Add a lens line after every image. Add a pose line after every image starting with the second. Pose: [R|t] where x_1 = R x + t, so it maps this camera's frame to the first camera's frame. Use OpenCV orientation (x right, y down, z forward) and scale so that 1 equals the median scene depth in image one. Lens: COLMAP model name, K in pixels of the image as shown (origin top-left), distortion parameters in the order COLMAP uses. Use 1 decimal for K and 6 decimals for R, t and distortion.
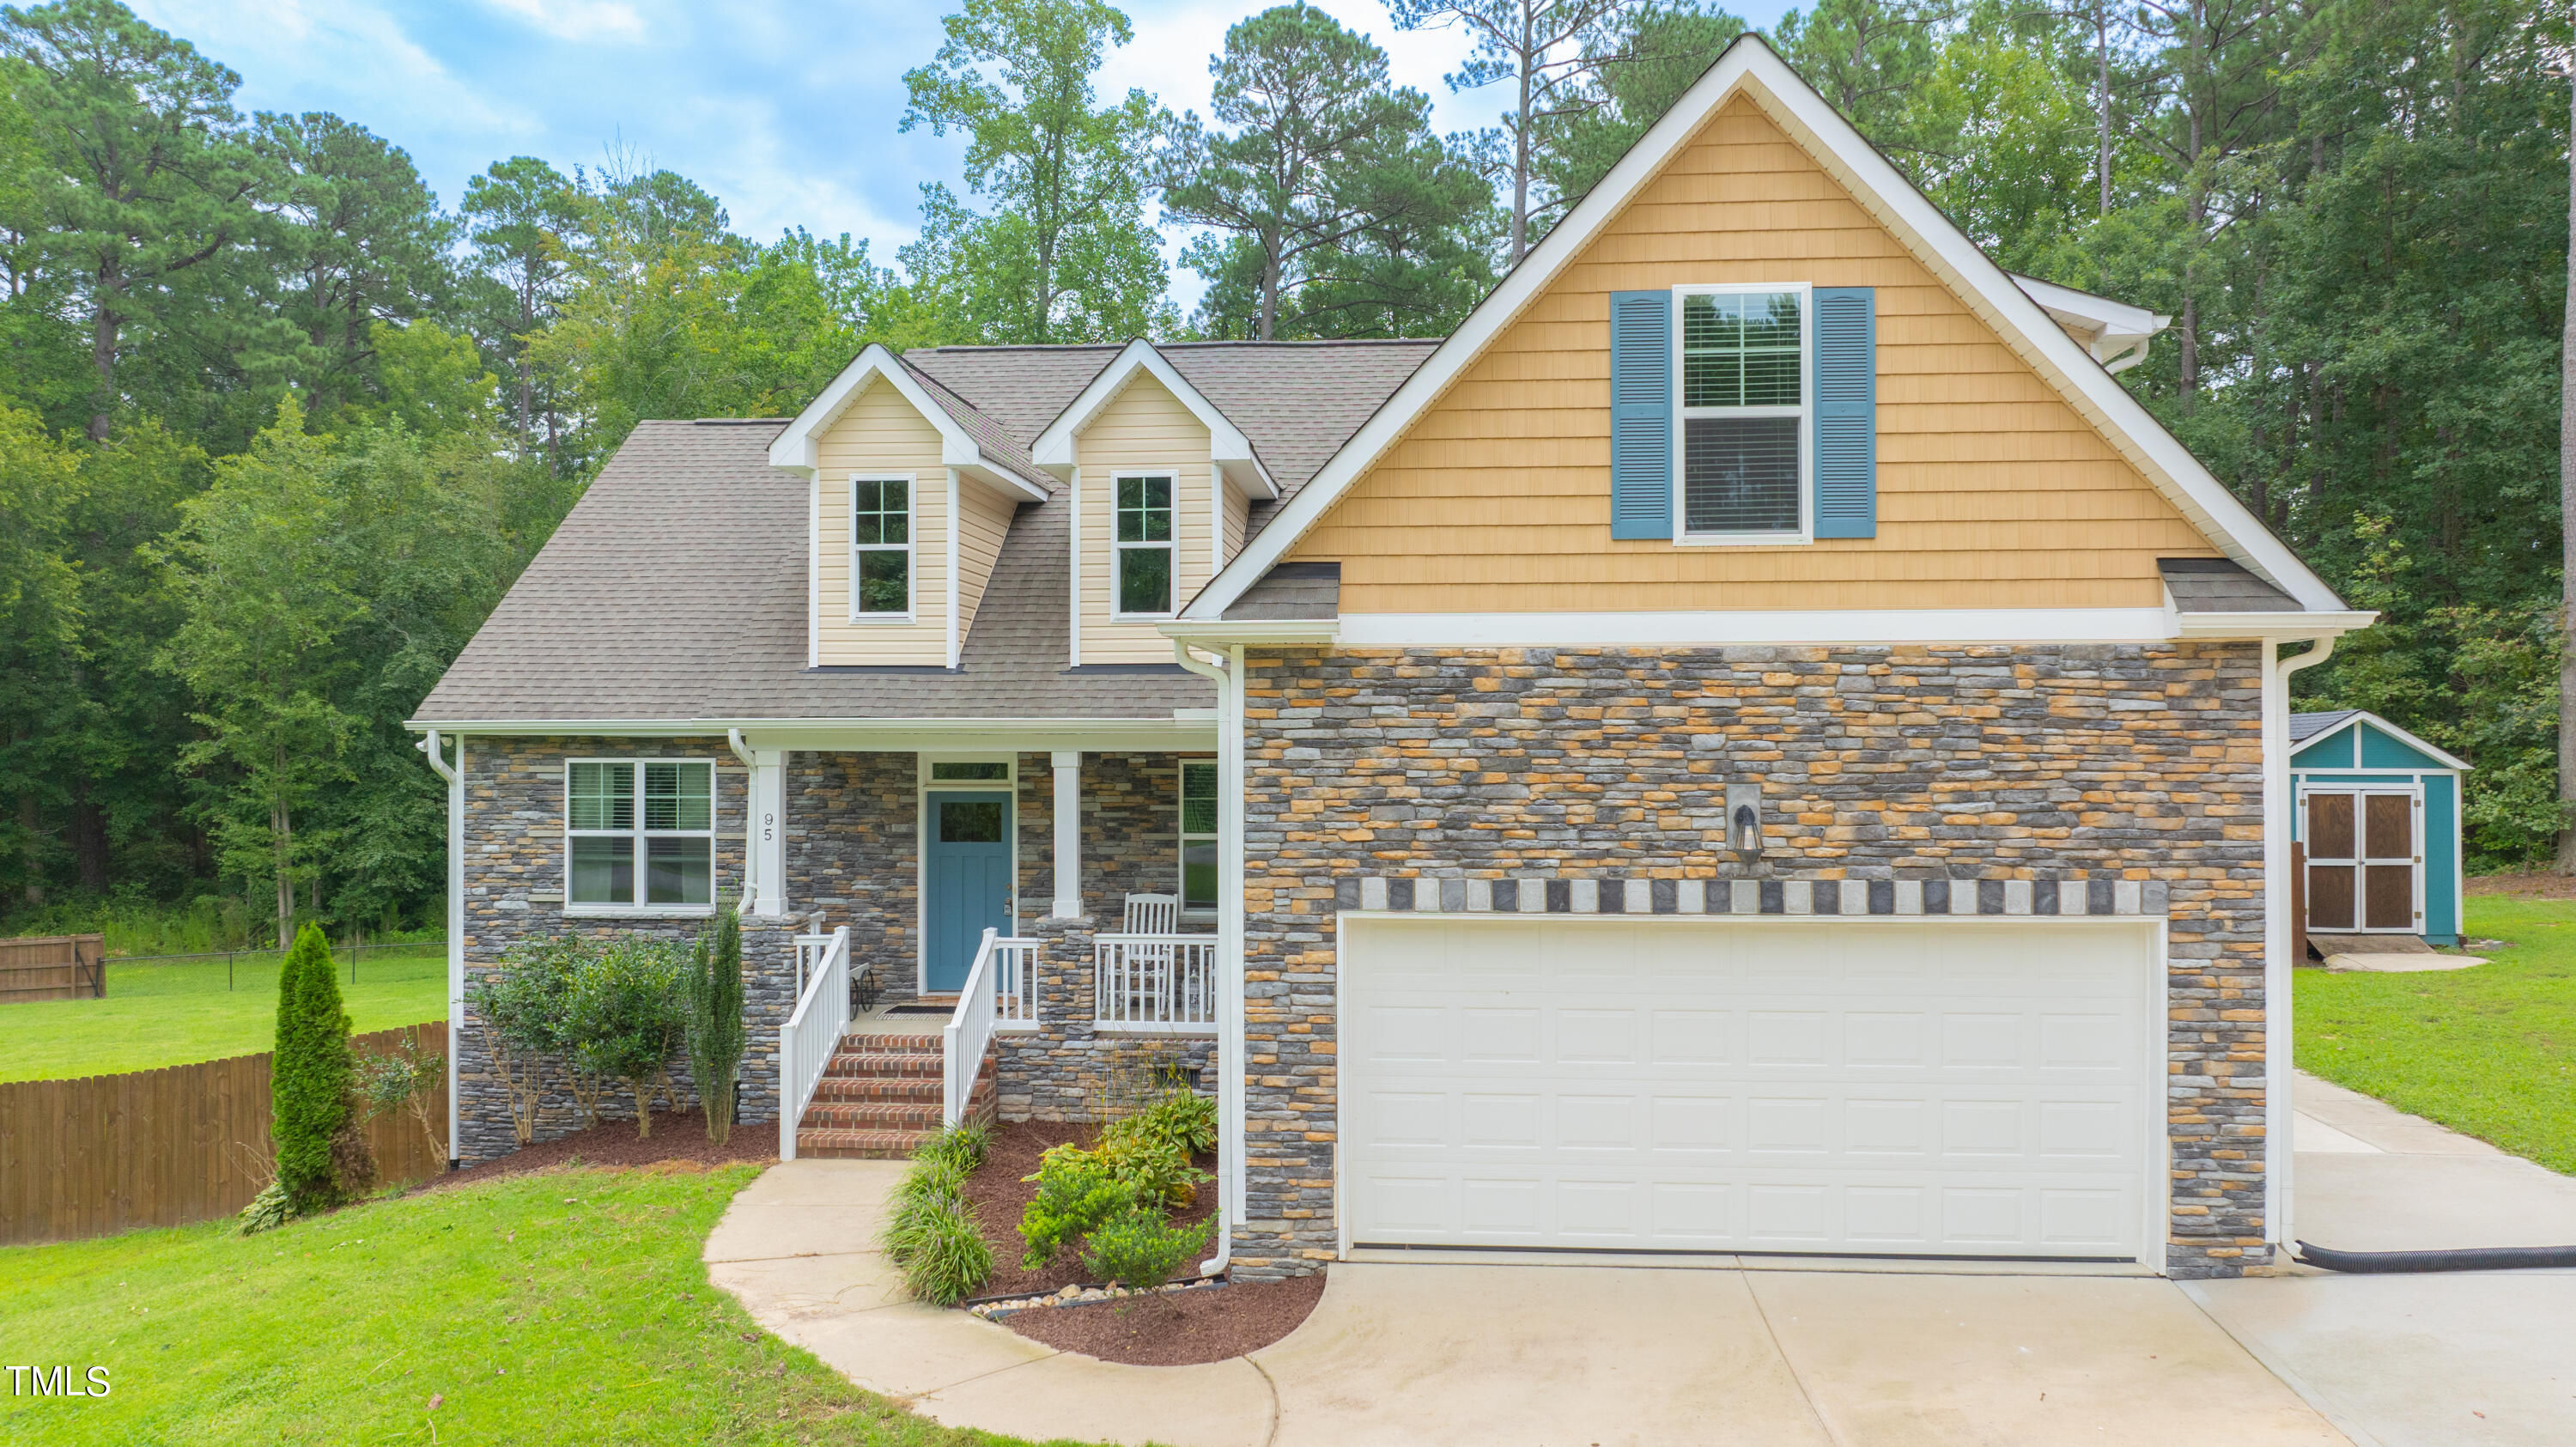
lens RADIAL K [[1836.5, 0, 1296.4], [0, 1836.5, 725.5], [0, 0, 1]] dist [-0.037679, 0.034781]
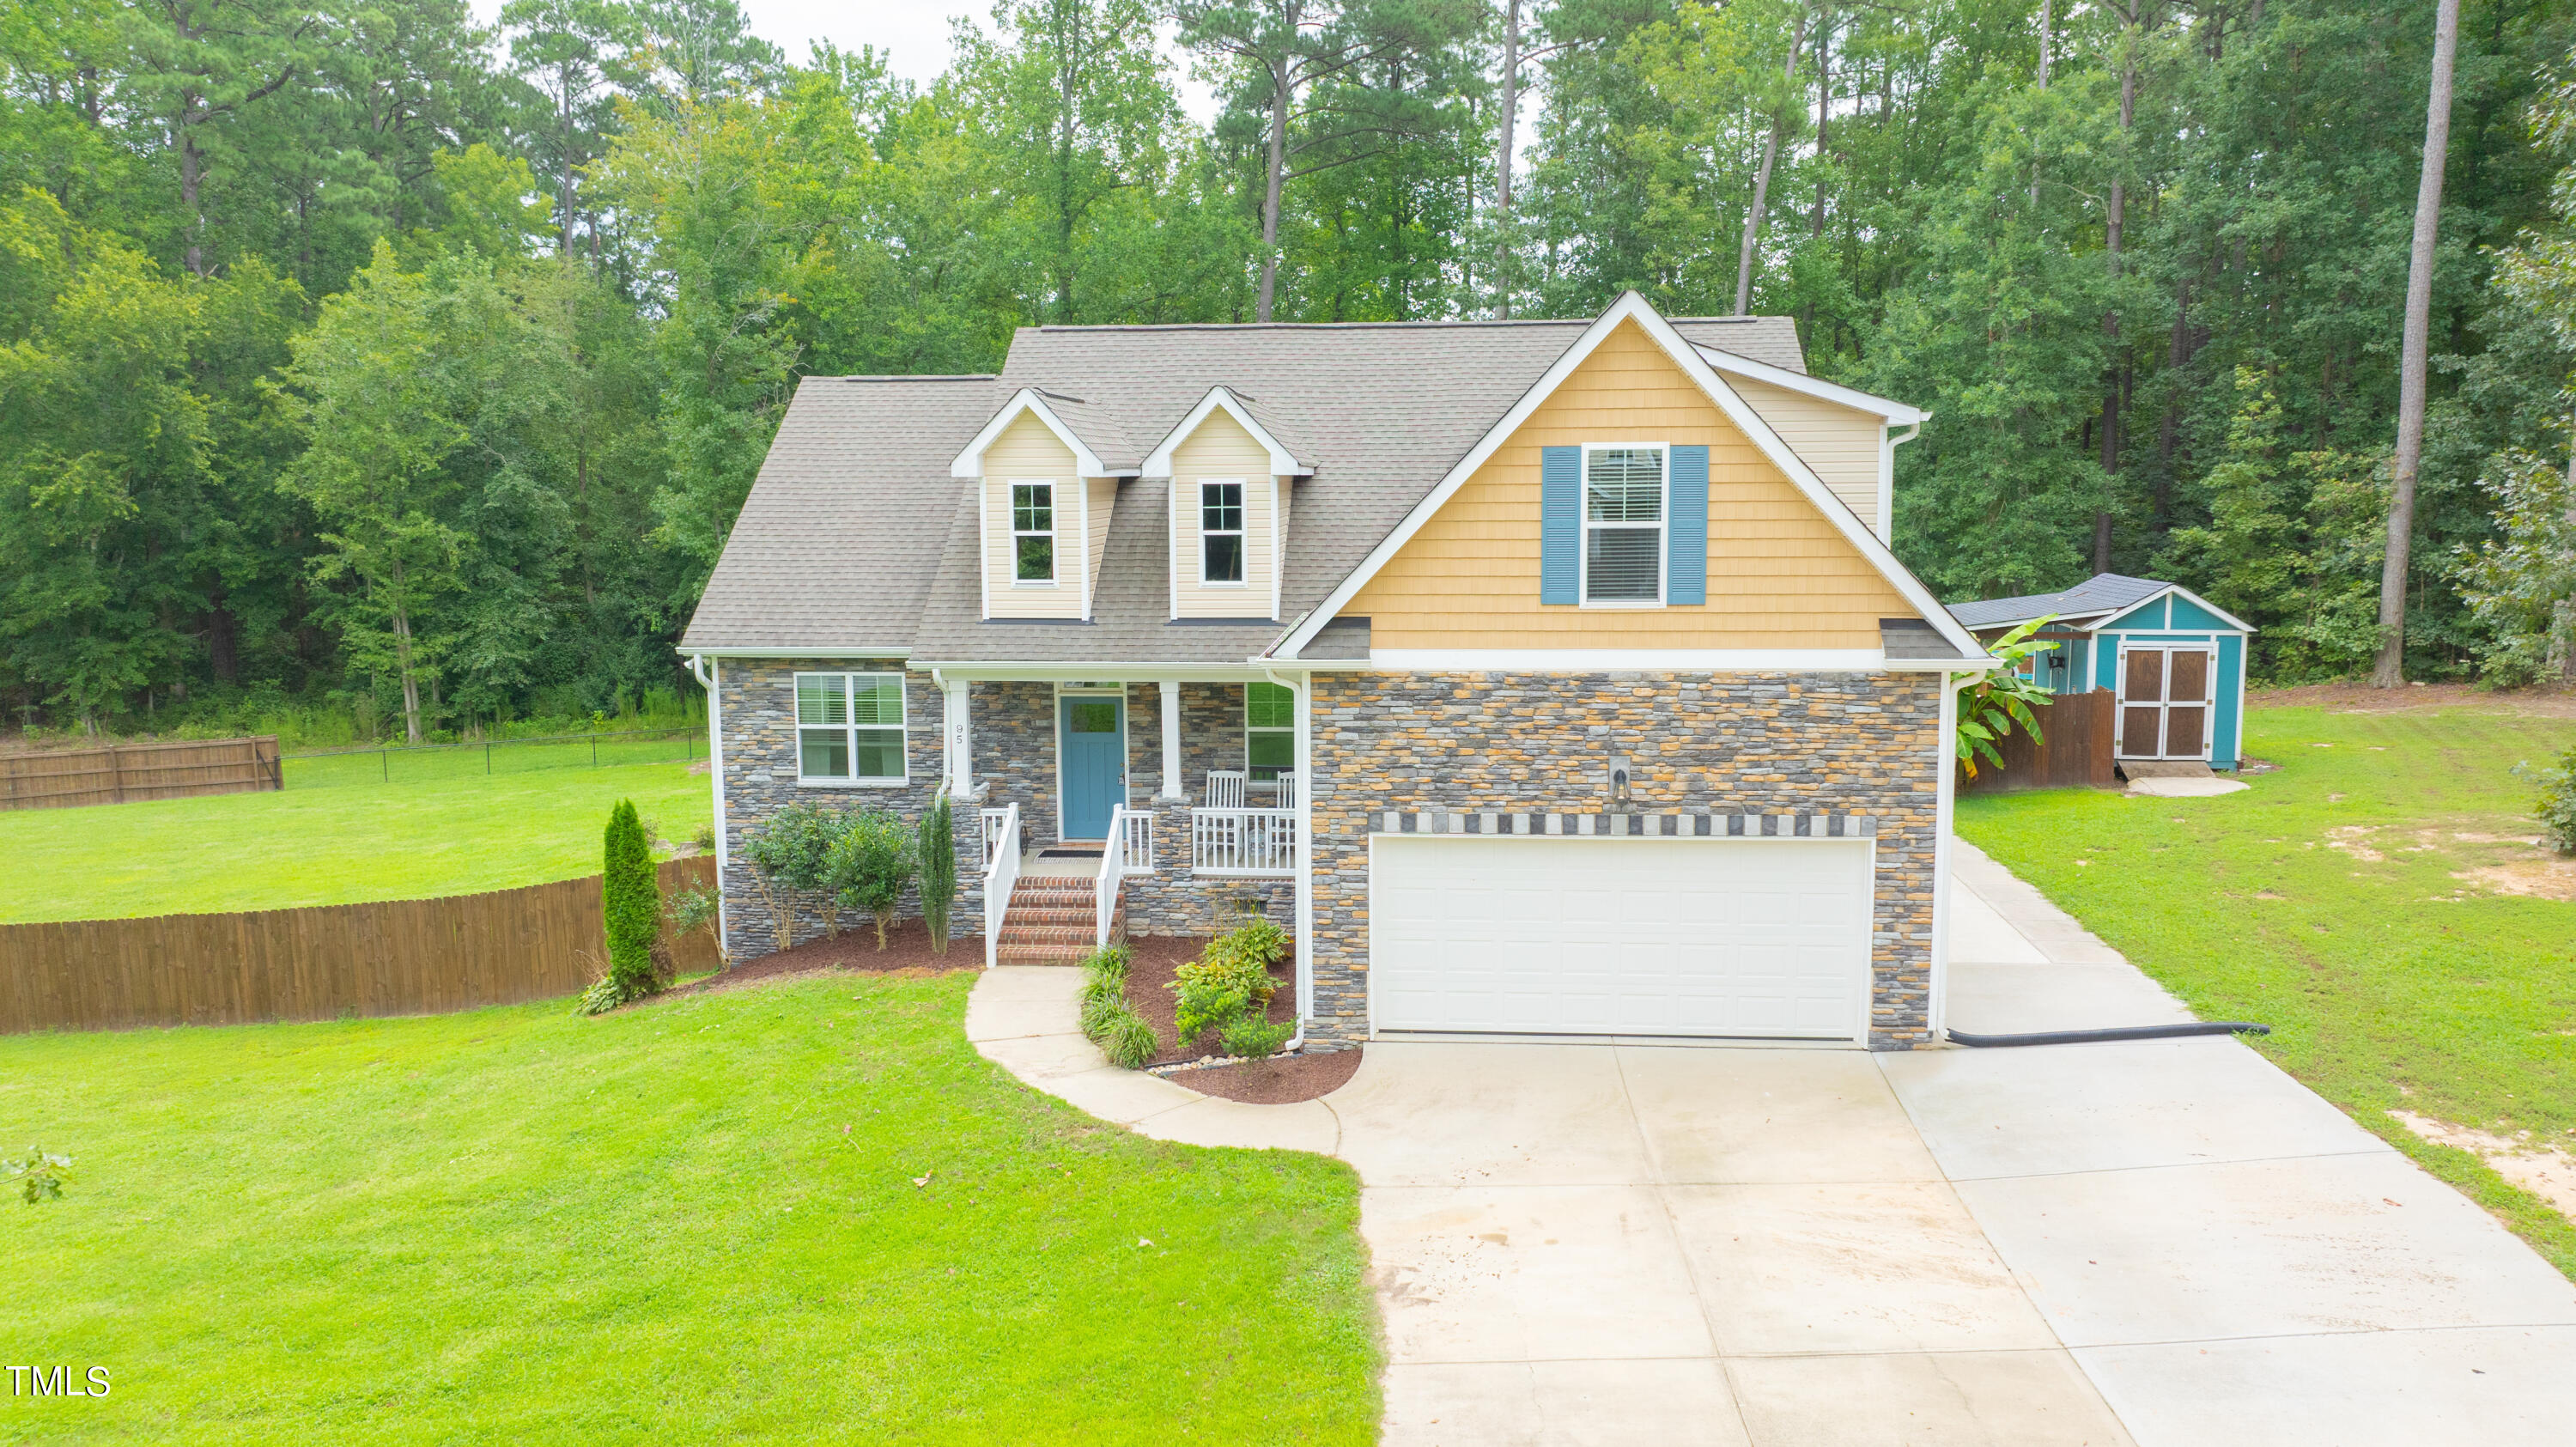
lens RADIAL K [[1828.9, 0, 1288.0], [0, 1828.9, 723.5], [0, 0, 1]] dist [-0.020763, -0.001936]
pose [[0.999976, -0.006387, -0.002658, -0.030023], [0.006702, 0.989630, 0.143482, -0.152891], [0.001714, -0.143496, 0.989649, -0.395787]]
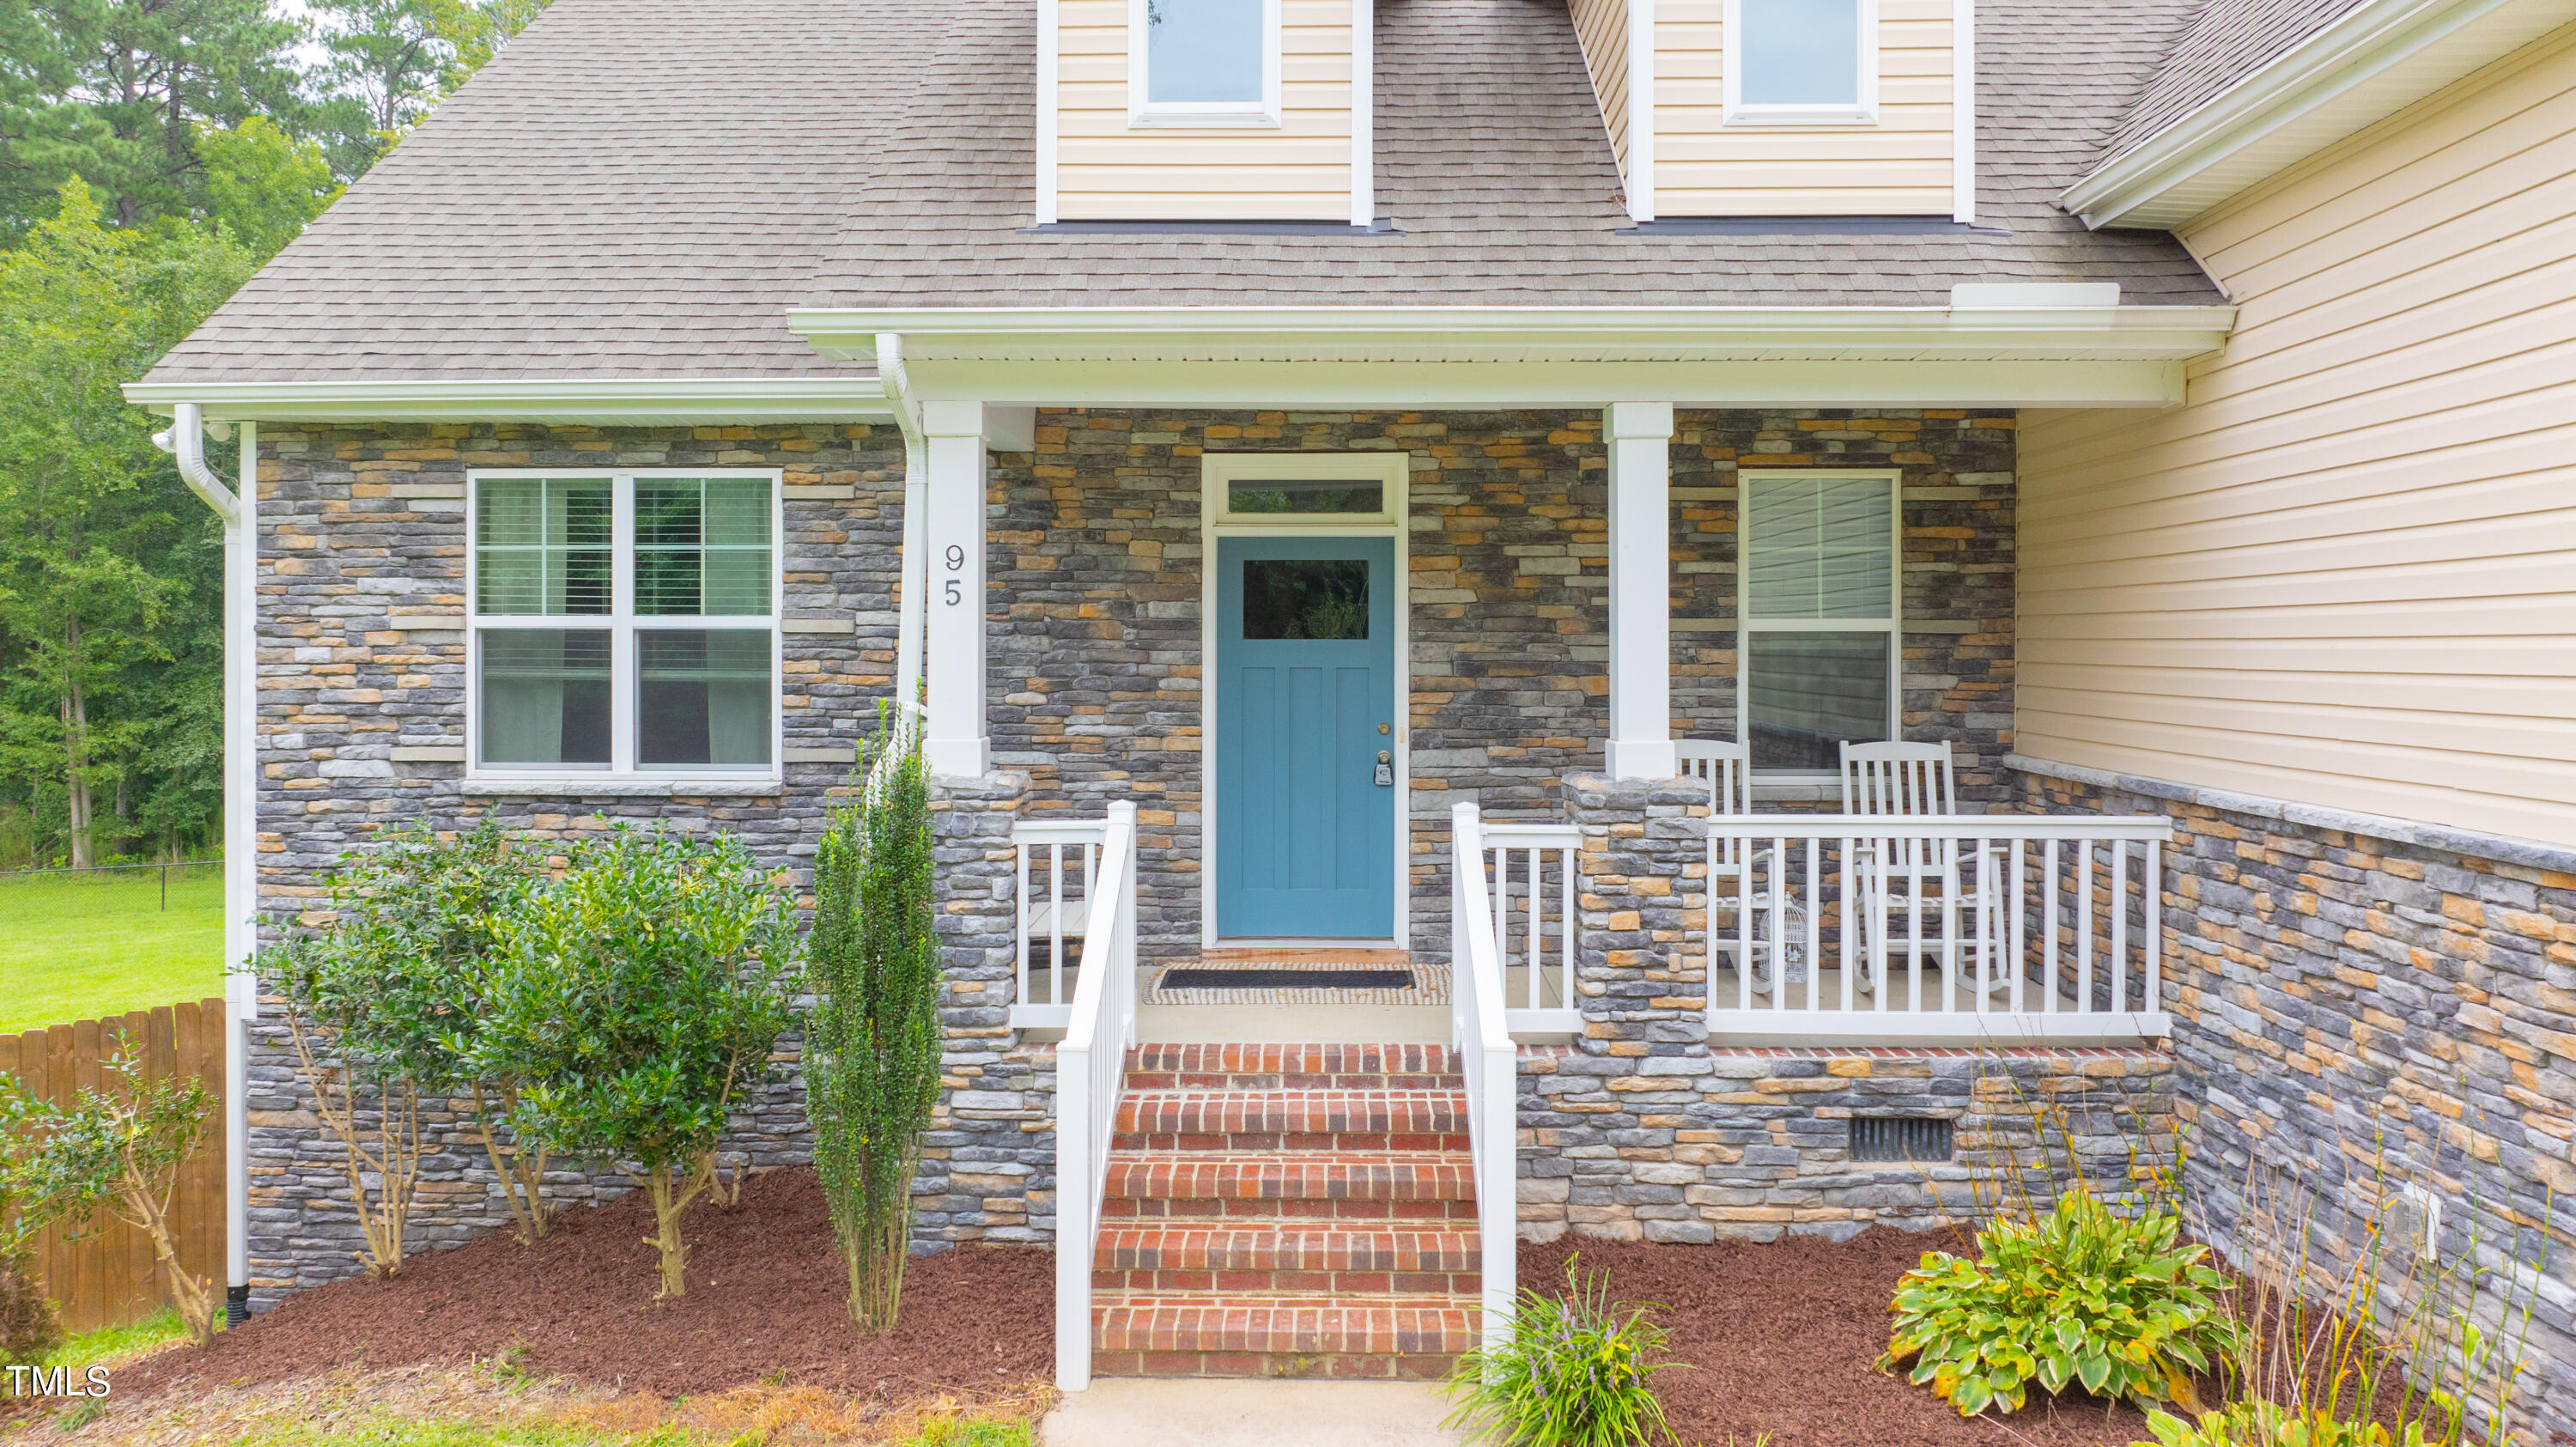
lens RADIAL K [[1825.0, 0, 1282.9], [0, 1825.0, 669.8], [0, 0, 1]] dist [-0.047892, 0.068994]
pose [[0.998221, 0.002347, 0.059584, -0.233925], [-0.003233, 0.999886, 0.014770, 0.070837], [-0.059543, -0.014937, 0.998114, 0.555633]]
